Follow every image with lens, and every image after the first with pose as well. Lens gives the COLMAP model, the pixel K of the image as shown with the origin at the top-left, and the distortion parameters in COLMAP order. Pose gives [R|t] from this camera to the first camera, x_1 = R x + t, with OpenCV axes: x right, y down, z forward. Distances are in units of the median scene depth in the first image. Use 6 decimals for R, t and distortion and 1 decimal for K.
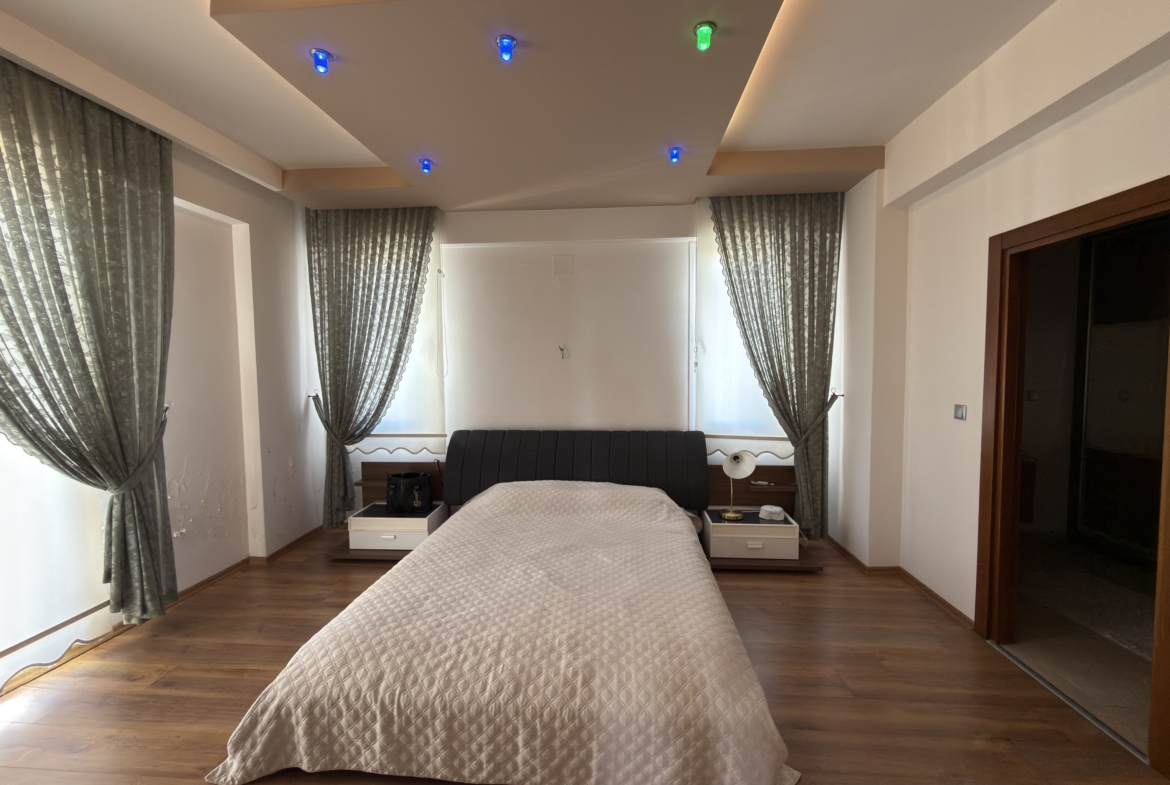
lens RADIAL K [[468.6, 0, 588.9], [0, 468.6, 392.8], [0, 0, 1]] dist [0.000258, -0.000018]
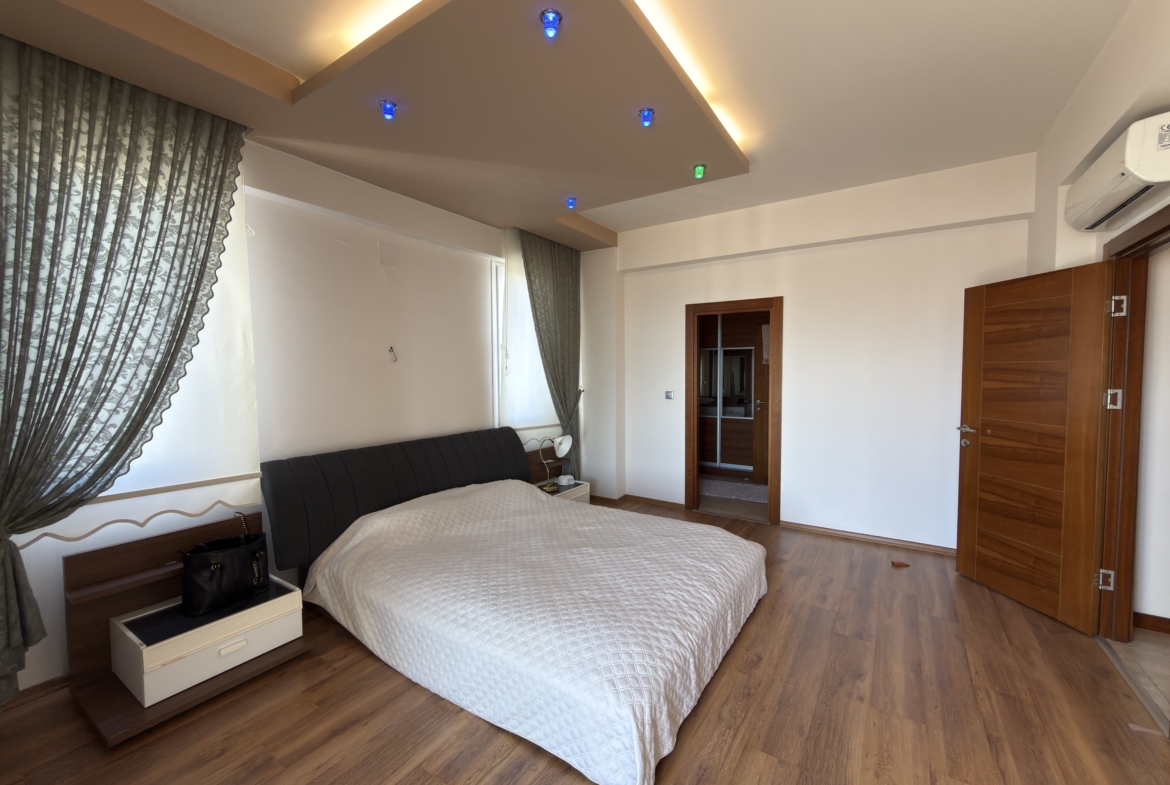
lens RADIAL K [[468.6, 0, 588.9], [0, 468.6, 392.8], [0, 0, 1]] dist [0.000258, -0.000018]
pose [[0.479151, -0.037183, 0.876945, -0.722614], [0.053435, 0.998485, 0.013141, -0.006360], [-0.876105, 0.040563, 0.480412, 0.287636]]
